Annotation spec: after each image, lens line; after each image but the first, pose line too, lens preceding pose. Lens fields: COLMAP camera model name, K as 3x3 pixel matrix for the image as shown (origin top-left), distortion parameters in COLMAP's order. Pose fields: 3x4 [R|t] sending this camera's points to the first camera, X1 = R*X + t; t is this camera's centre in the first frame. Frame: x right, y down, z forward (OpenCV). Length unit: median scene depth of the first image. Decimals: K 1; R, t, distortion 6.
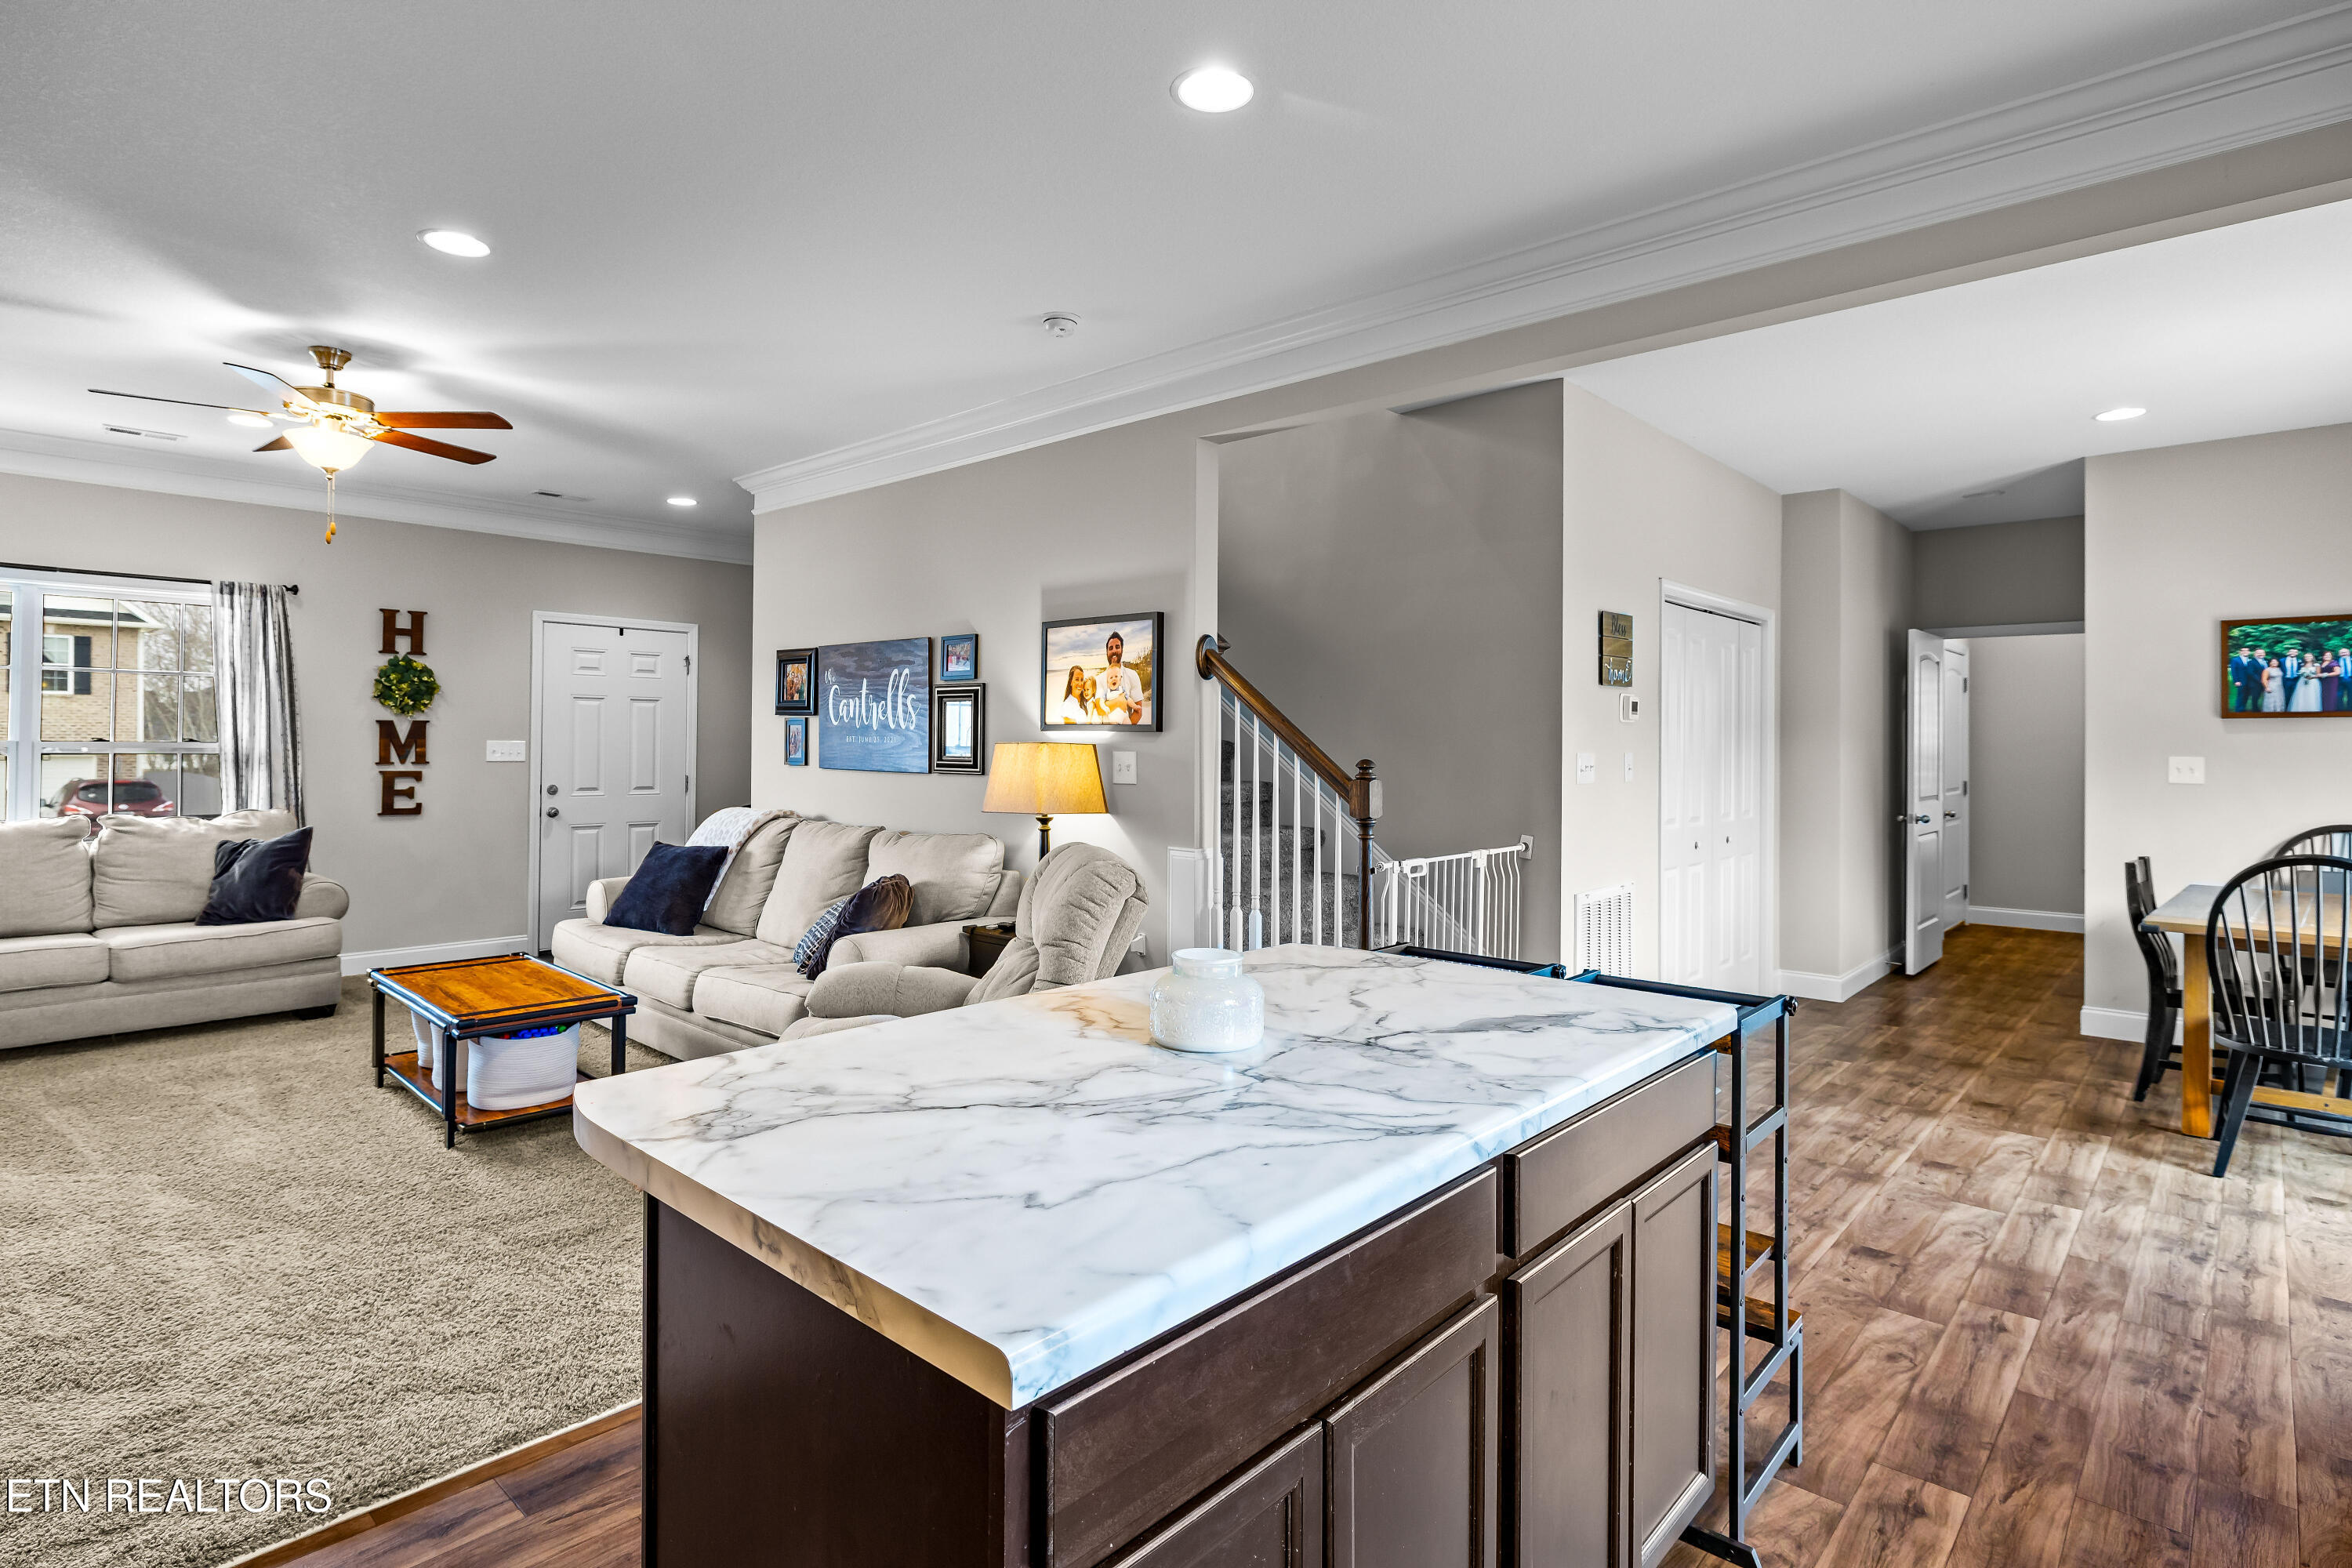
lens RADIAL K [[1198.4, 0, 1164.0], [0, 1198.4, 738.8], [0, 0, 1]] dist [-0.009079, 0.002523]
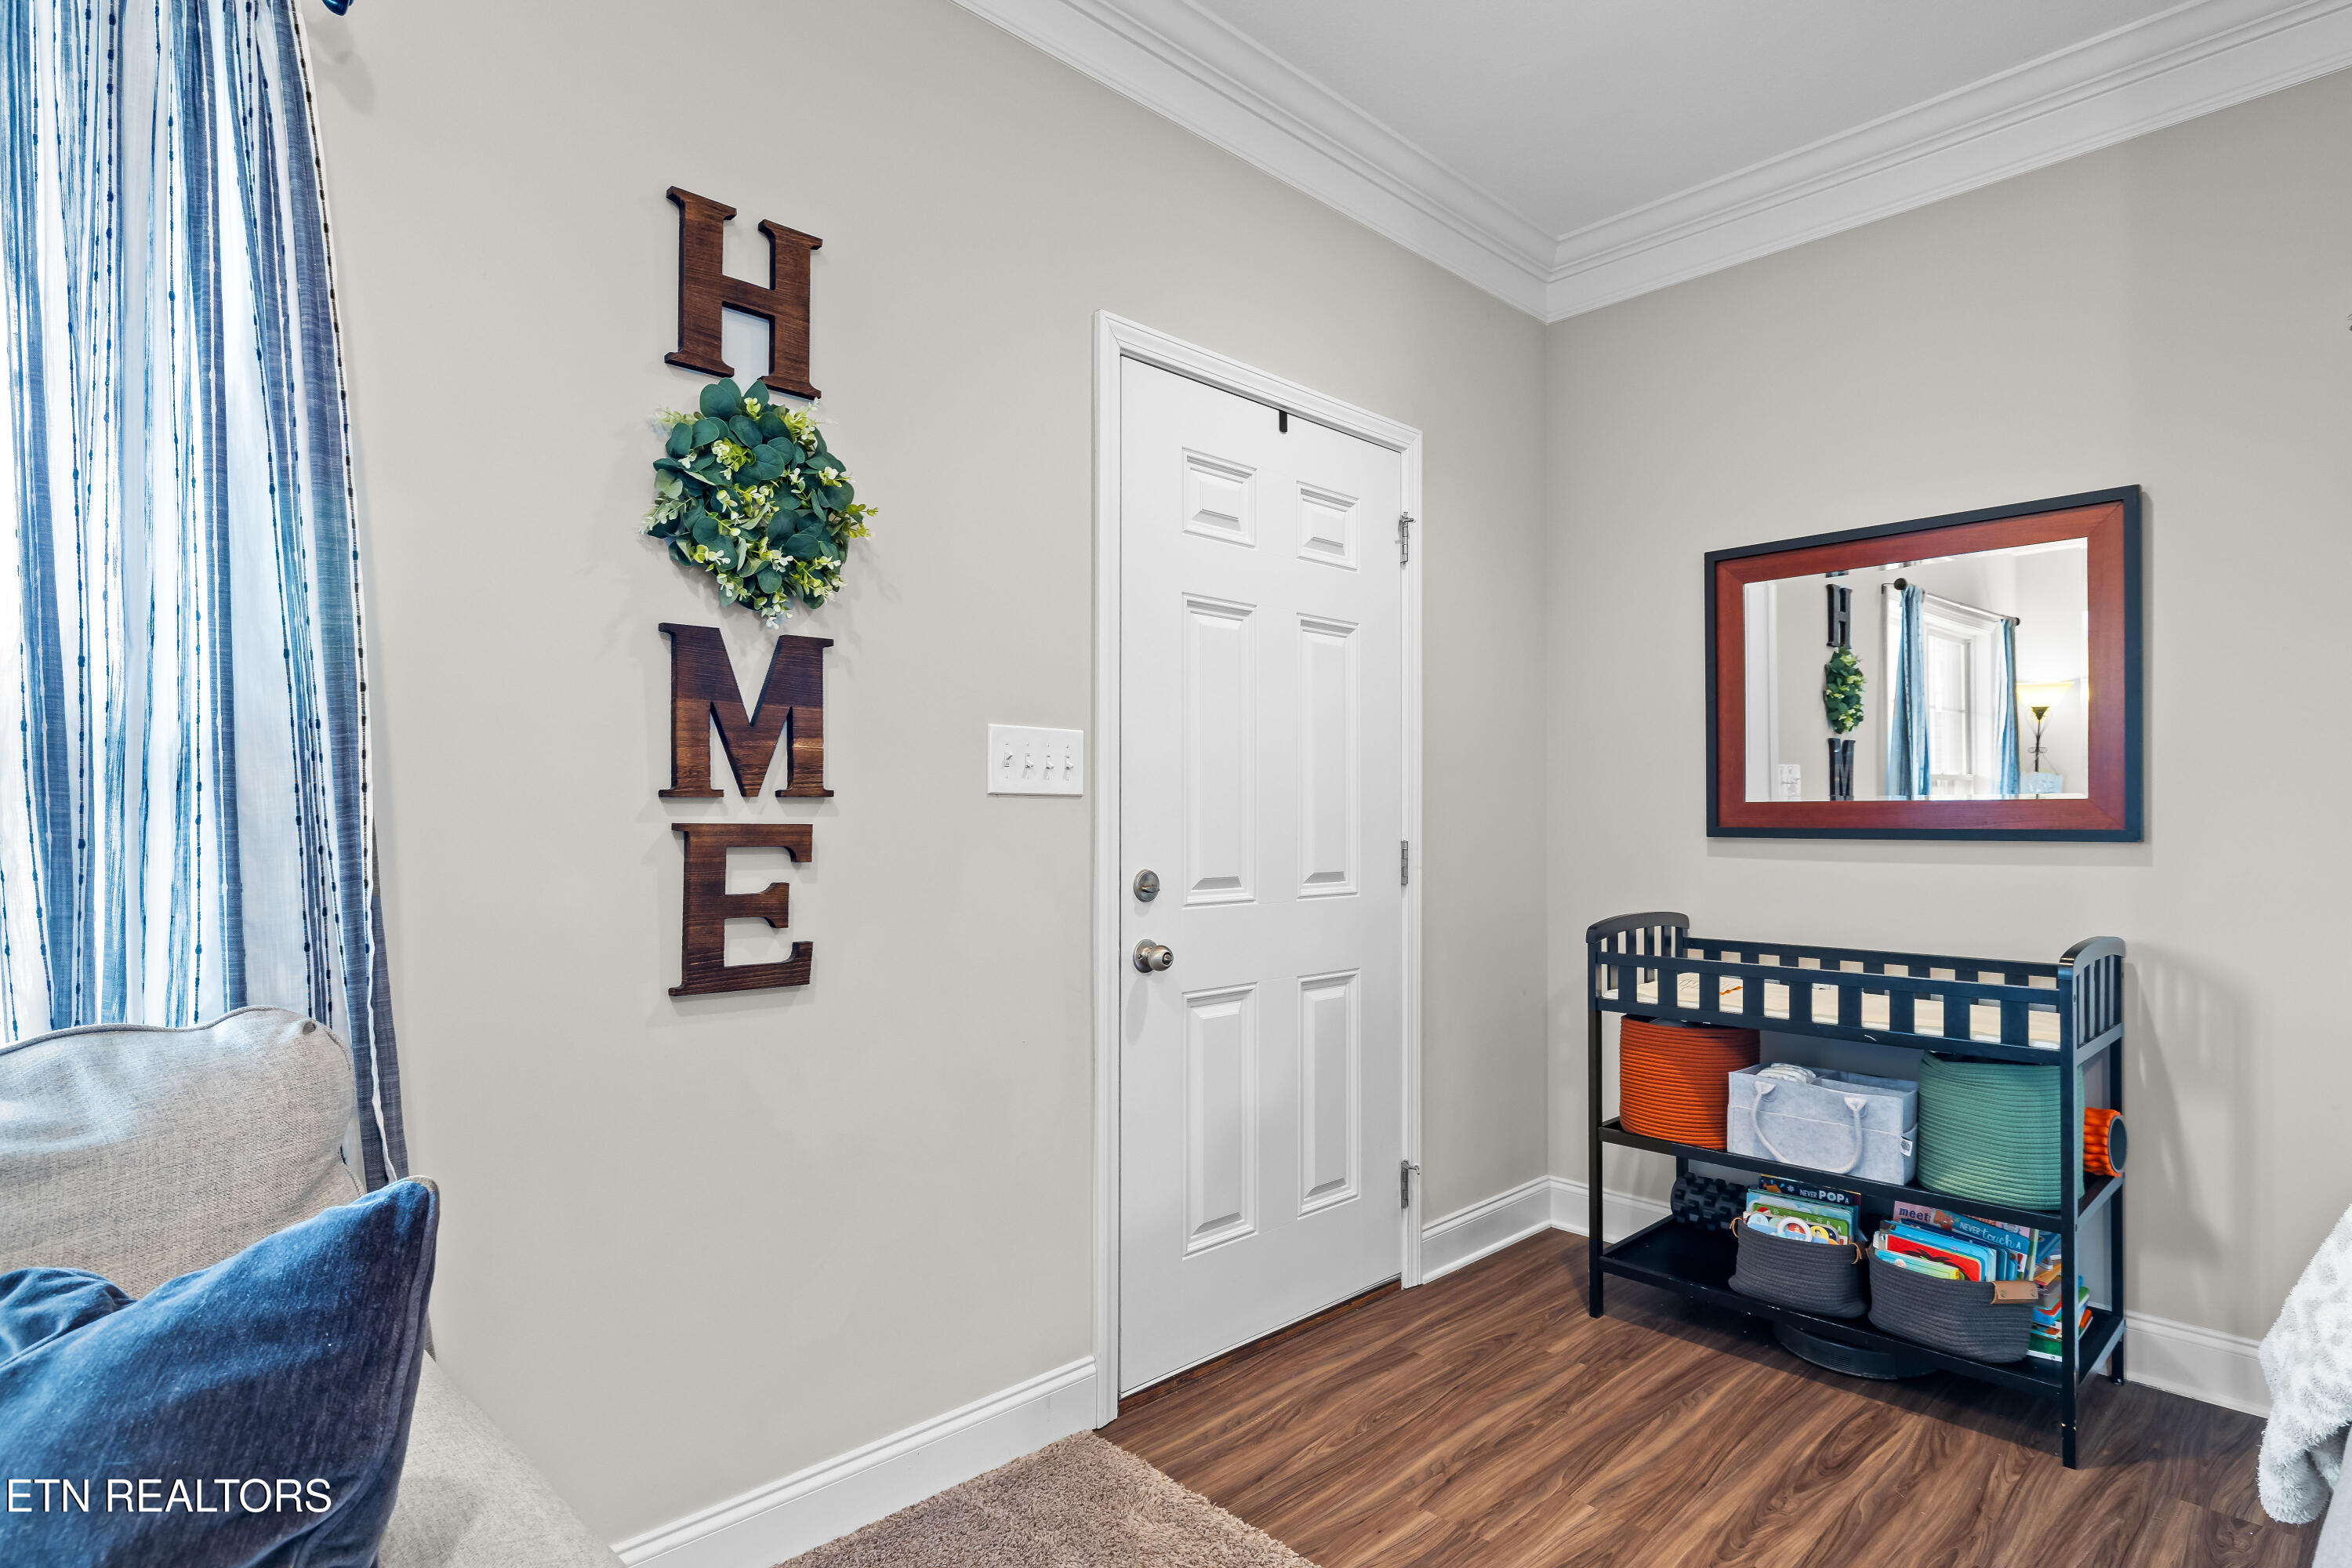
lens RADIAL K [[1198.4, 0, 1145.8], [0, 1198.4, 830.5], [0, 0, 1]] dist [-0.009079, 0.002523]
pose [[0.996992, -0.013090, -0.076387, -0.616962], [0.013733, 0.999875, 0.007893, 0.032046], [0.076274, -0.008918, 0.997047, 0.864007]]
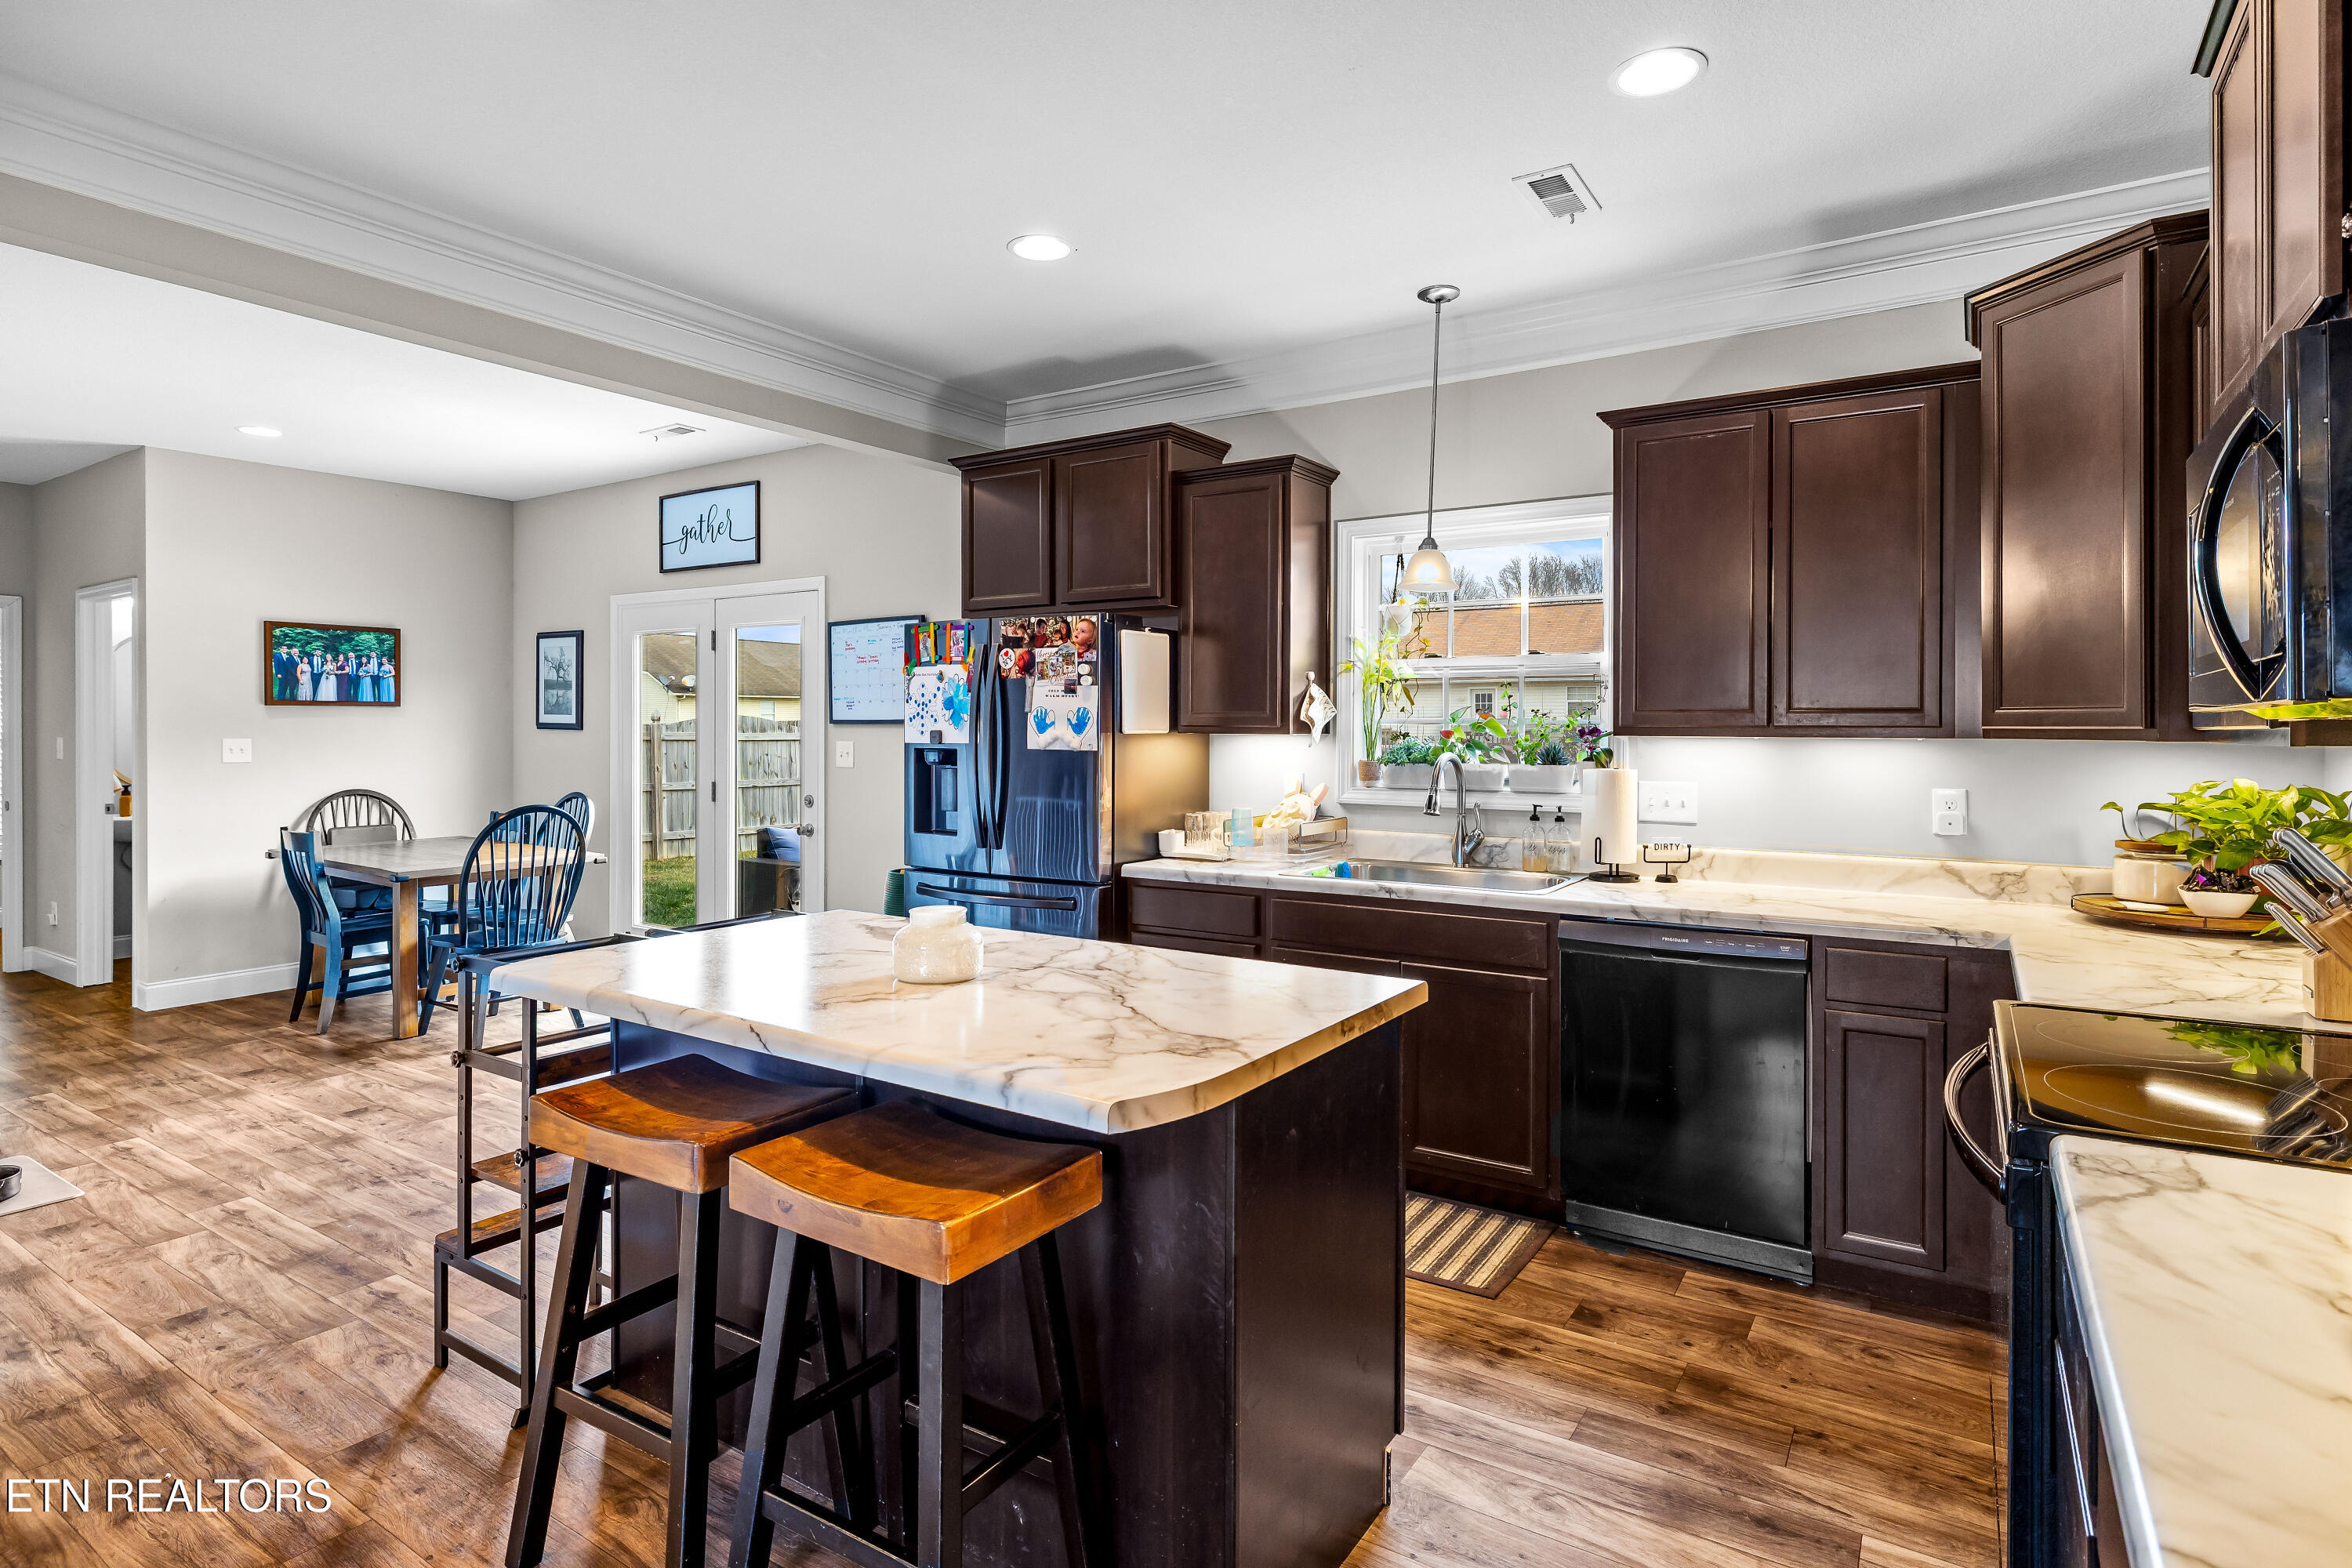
lens RADIAL K [[1198.4, 0, 1180.6], [0, 1198.4, 725.2], [0, 0, 1]] dist [-0.009079, 0.002523]
pose [[-0.174663, -0.005830, 0.984611, -0.370667], [-0.005976, 0.999970, 0.004860, -0.008014], [-0.984610, -0.005036, -0.174693, 0.299719]]
